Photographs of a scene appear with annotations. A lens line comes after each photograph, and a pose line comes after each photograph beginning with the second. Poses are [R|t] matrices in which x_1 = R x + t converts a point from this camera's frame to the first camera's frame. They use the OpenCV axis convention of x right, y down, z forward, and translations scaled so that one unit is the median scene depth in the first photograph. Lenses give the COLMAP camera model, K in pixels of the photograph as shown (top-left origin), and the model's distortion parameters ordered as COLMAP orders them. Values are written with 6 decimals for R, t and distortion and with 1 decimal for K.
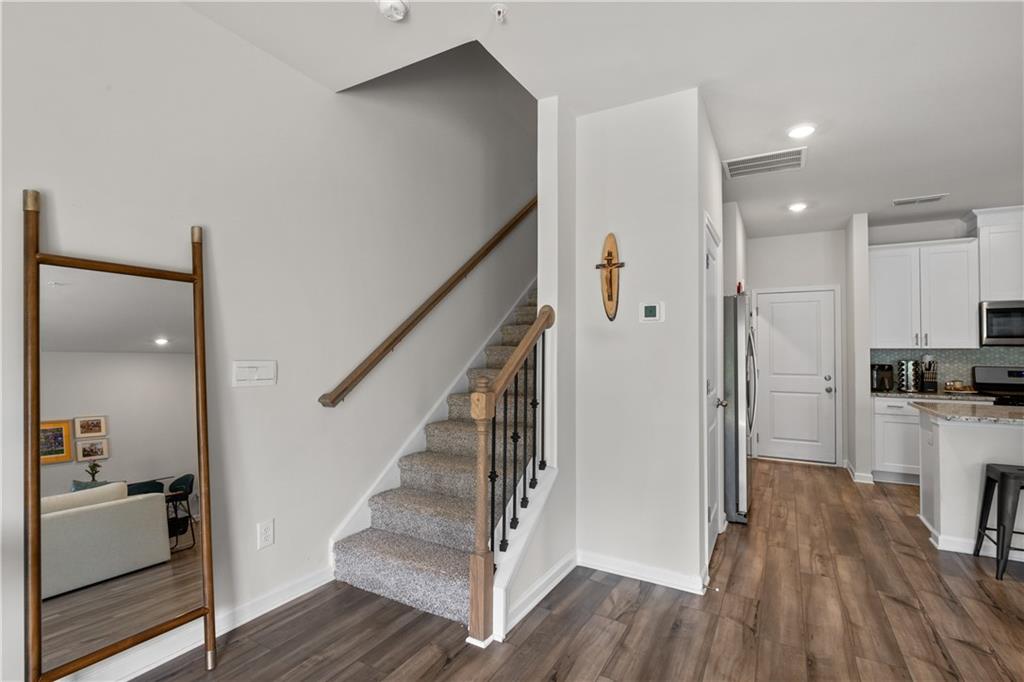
lens RADIAL K [[480.3, 0, 510.9], [0, 480.3, 342.6], [0, 0, 1]] dist [-0.002508, 0.000855]
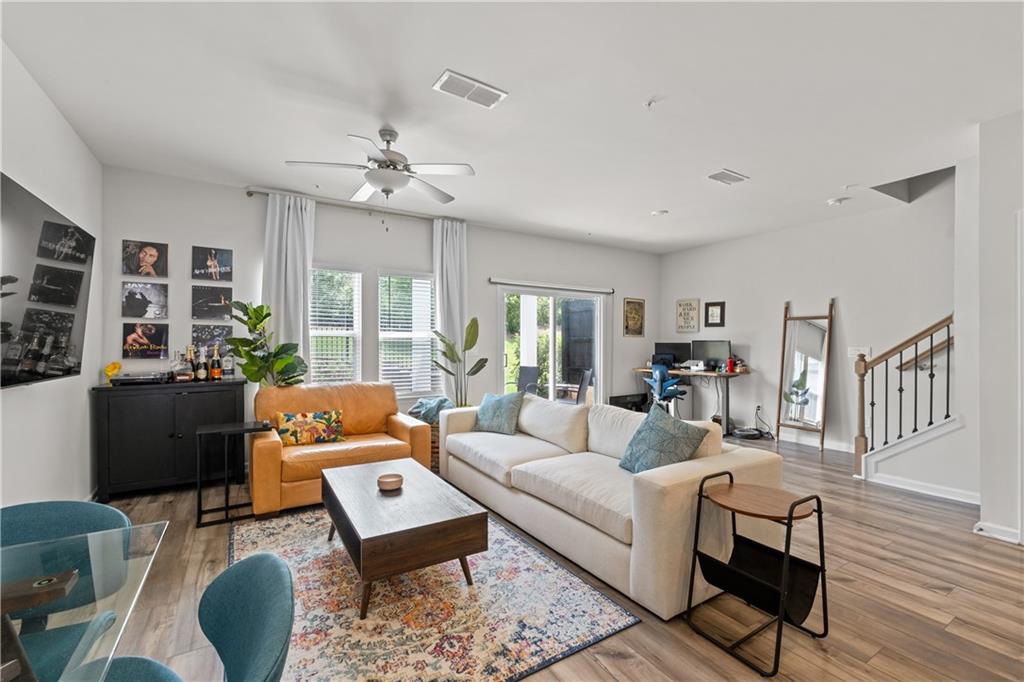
lens RADIAL K [[440.9, 0, 524.7], [0, 440.9, 347.0], [0, 0, 1]] dist [-0.001414, -0.000182]
pose [[-0.472642, -0.001790, -0.881253, 1.043679], [0.013703, 0.999862, -0.009381, 0.017235], [0.881148, -0.016510, -0.472553, 0.272831]]
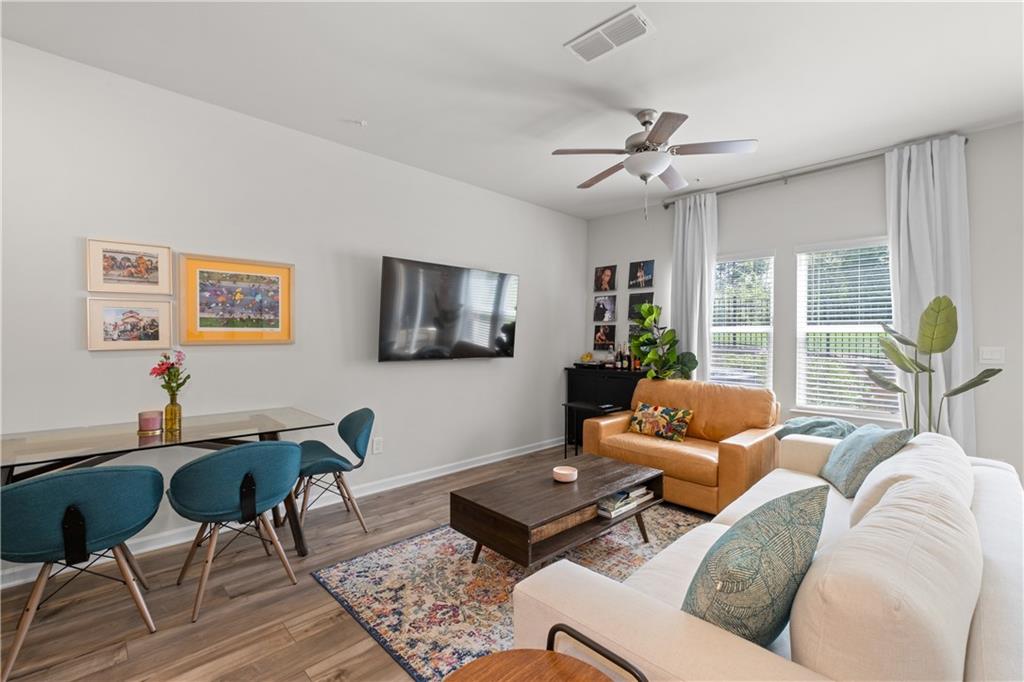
lens RADIAL K [[440.9, 0, 514.4], [0, 440.9, 341.4], [0, 0, 1]] dist [-0.001414, -0.000182]
pose [[-0.959107, -0.016833, 0.282541, 0.567318], [-0.021047, 0.999708, -0.011884, 0.016124], [-0.282259, -0.017345, -0.959181, 0.417905]]
